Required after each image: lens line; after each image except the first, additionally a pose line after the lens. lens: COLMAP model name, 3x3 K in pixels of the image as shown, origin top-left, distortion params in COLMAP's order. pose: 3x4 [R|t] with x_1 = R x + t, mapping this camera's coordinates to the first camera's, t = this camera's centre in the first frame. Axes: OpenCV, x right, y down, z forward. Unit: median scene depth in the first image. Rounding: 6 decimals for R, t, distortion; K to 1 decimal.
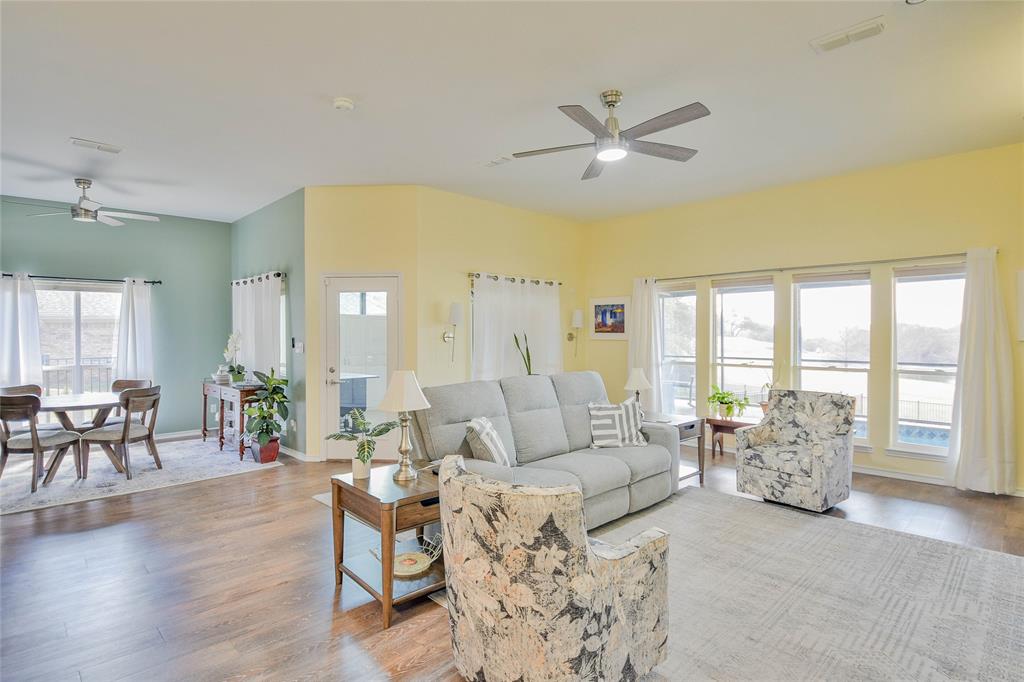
lens RADIAL K [[513.8, 0, 512.0], [0, 513.8, 341.0], [0, 0, 1]] dist [0.001868, -0.018382]
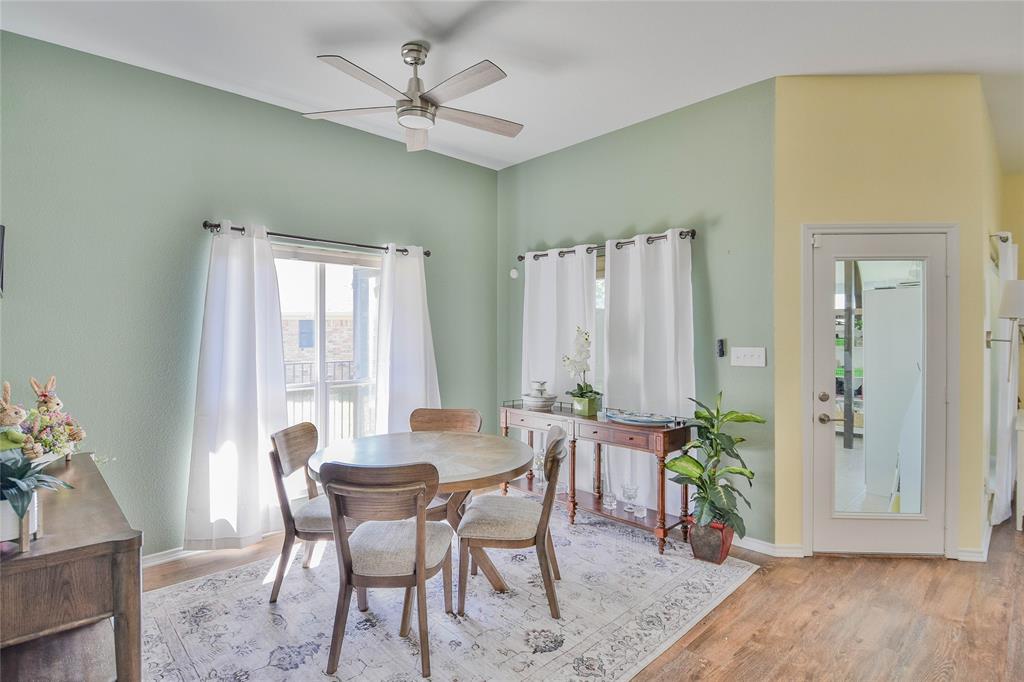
lens RADIAL K [[513.8, 0, 512.0], [0, 513.8, 341.0], [0, 0, 1]] dist [0.001868, -0.018382]
pose [[0.999974, 0.001105, -0.007069, -0.728320], [-0.001140, 0.999987, -0.004976, -0.001334], [0.007063, 0.004984, 0.999963, 0.451949]]
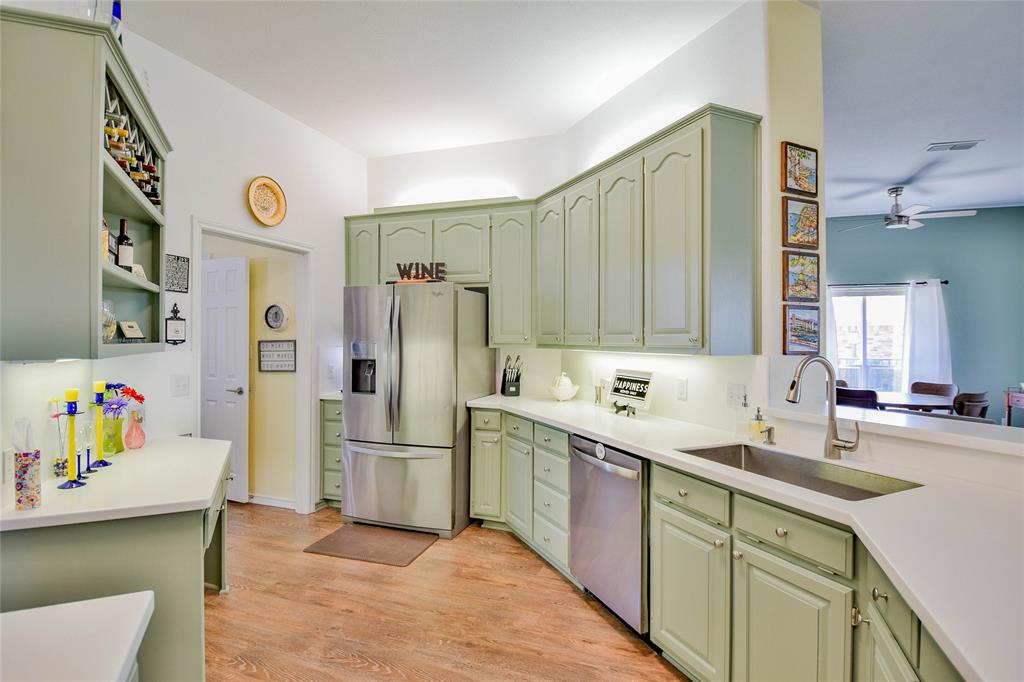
lens RADIAL K [[513.8, 0, 512.0], [0, 513.8, 341.0], [0, 0, 1]] dist [0.001868, -0.018382]
pose [[0.431266, 0.008550, -0.902184, -0.232439], [-0.017609, 0.999844, 0.001058, 0.009538], [0.902053, 0.015430, 0.431350, -0.155275]]
